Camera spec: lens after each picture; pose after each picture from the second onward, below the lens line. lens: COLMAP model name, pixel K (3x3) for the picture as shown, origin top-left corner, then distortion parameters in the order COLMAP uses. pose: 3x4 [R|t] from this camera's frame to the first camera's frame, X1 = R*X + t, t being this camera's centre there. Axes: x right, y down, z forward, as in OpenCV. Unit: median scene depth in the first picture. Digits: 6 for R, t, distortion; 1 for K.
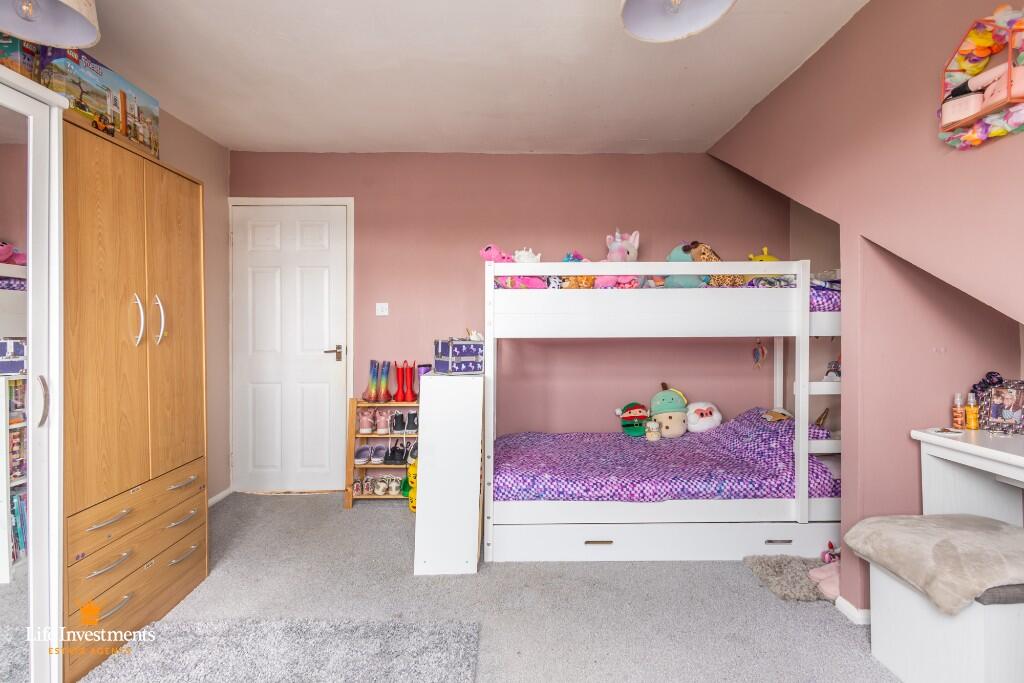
lens RADIAL K [[471.8, 0, 511.7], [0, 471.8, 330.4], [0, 0, 1]] dist [0.009442, -0.000892]
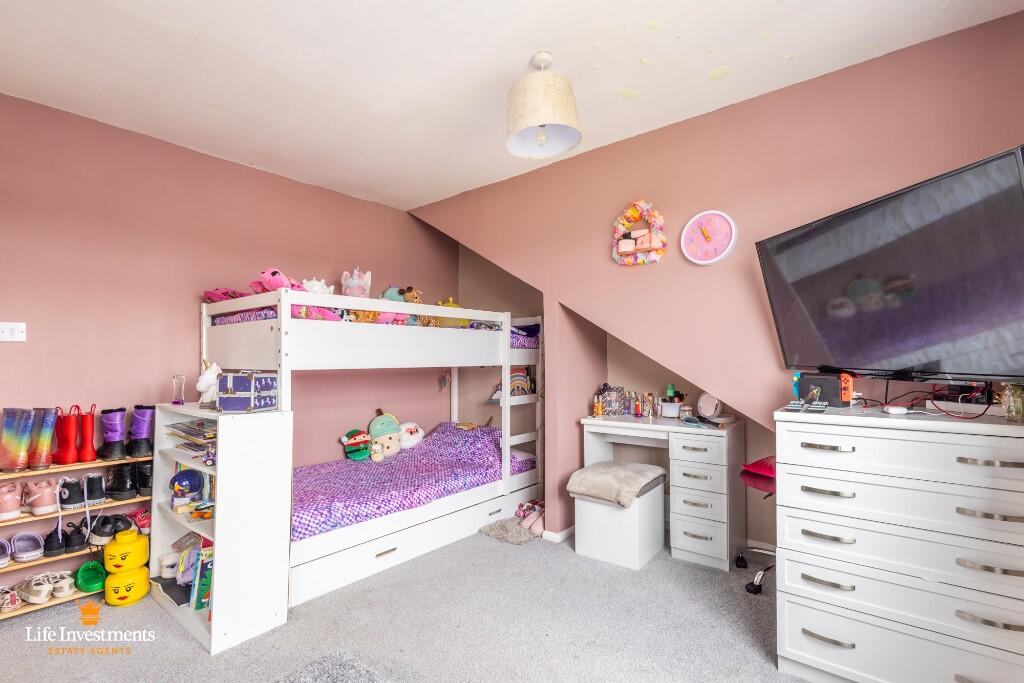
lens RADIAL K [[471.8, 0, 499.2], [0, 471.8, 365.3], [0, 0, 1]] dist [0.009442, -0.000892]
pose [[0.667340, -0.008612, 0.744703, -0.461157], [0.005255, 0.999963, 0.006855, 0.002206], [-0.744735, -0.000662, 0.667360, 0.060022]]
